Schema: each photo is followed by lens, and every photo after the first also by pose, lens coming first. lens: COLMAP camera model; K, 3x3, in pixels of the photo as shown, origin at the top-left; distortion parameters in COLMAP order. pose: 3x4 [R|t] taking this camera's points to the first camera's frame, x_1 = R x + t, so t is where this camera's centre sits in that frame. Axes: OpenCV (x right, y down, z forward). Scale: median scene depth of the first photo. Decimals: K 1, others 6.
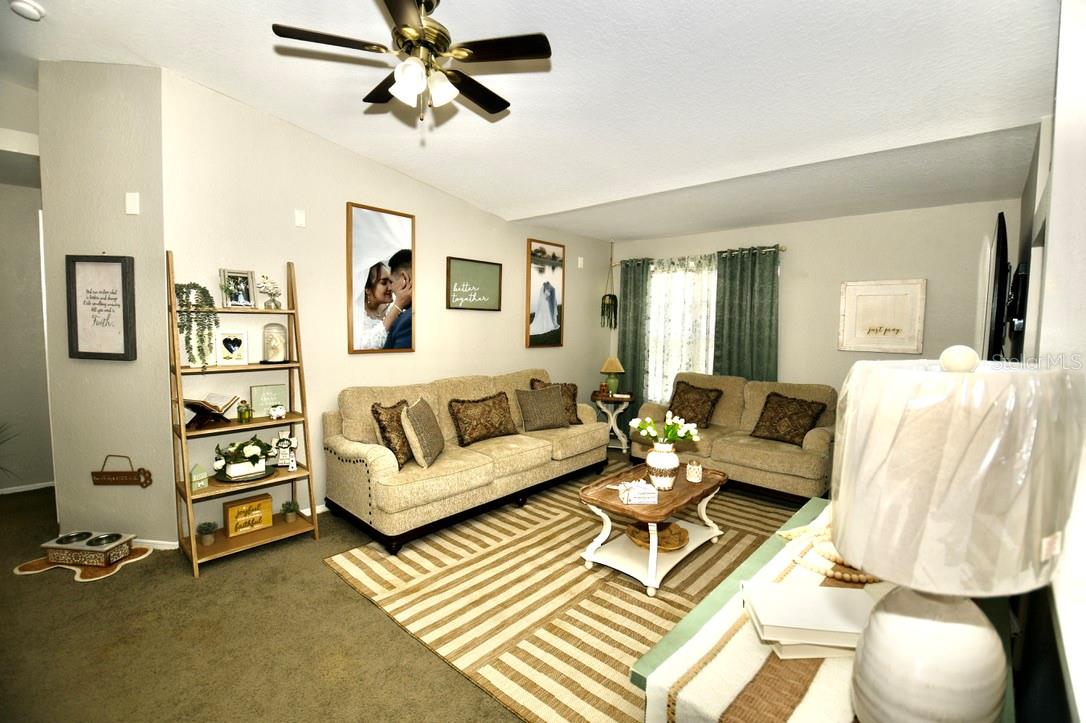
lens RADIAL K [[473.1, 0, 538.5], [0, 473.1, 358.1], [0, 0, 1]] dist [-0.014507, -0.007386]
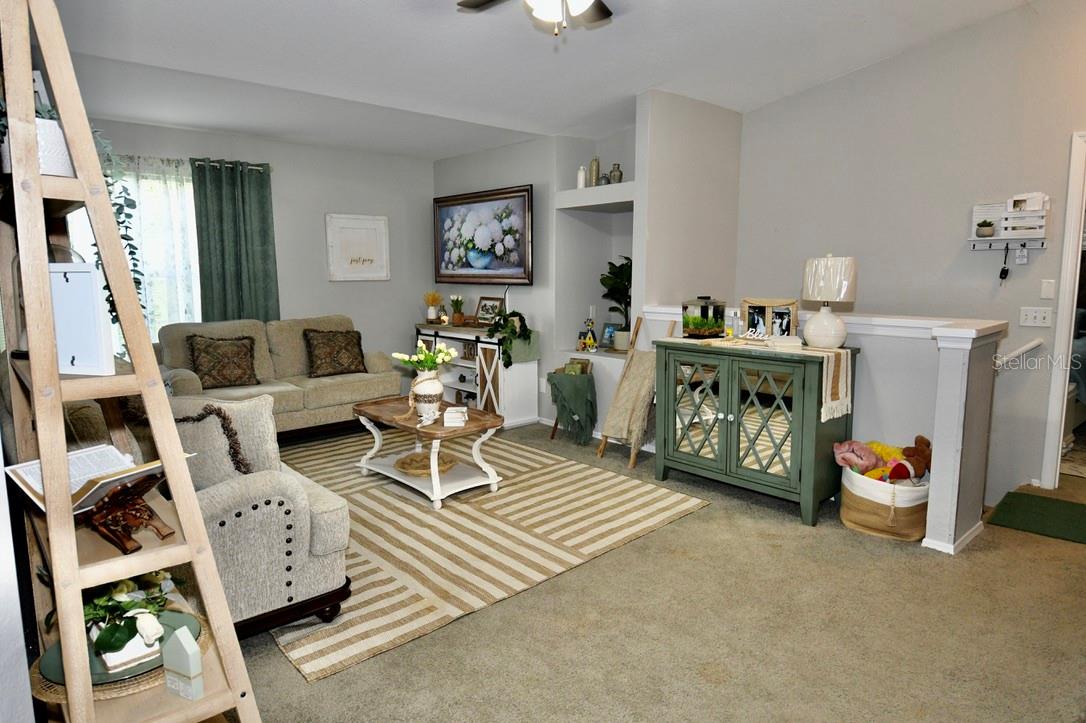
lens RADIAL K [[652.2, 0, 543.0], [0, 652.2, 361.5], [0, 0, 1]] dist [0.000923, -0.000152]
pose [[0.086660, -0.159775, 0.983342, -1.213399], [0.077836, 0.985124, 0.153205, -0.041445], [-0.993193, 0.063263, 0.097808, 0.676224]]
